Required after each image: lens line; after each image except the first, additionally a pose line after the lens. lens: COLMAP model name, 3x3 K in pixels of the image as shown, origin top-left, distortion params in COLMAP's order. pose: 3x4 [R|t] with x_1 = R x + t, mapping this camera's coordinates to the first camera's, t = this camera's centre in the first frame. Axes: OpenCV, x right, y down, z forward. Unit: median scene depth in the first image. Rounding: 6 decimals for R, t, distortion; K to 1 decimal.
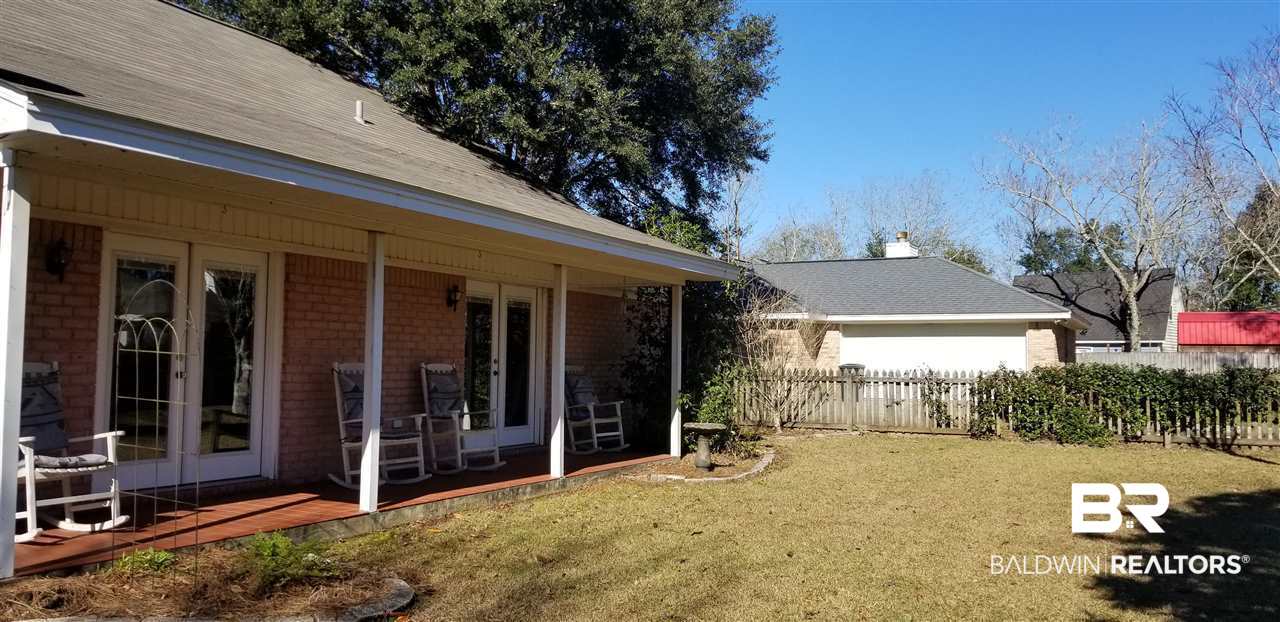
lens RADIAL K [[987.2, 0, 640.0], [0, 987.2, 311.0], [0, 0, 1]] dist [0.098727, -0.199725]
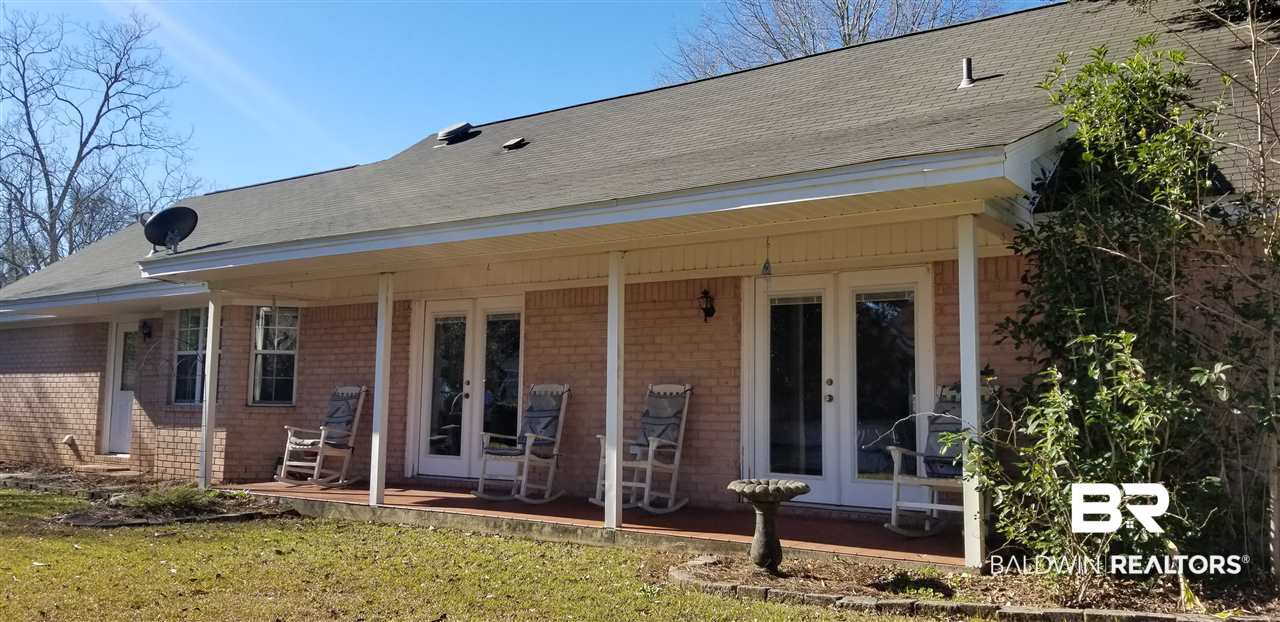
lens RADIAL K [[874.6, 0, 640.4], [0, 874.6, 339.8], [0, 0, 1]] dist [-0.002889, -0.122193]
pose [[-0.050162, -0.062901, -0.996758, 0.588567], [0.054856, 0.996335, -0.065634, 0.064485], [0.997234, -0.057970, -0.046527, 1.026537]]
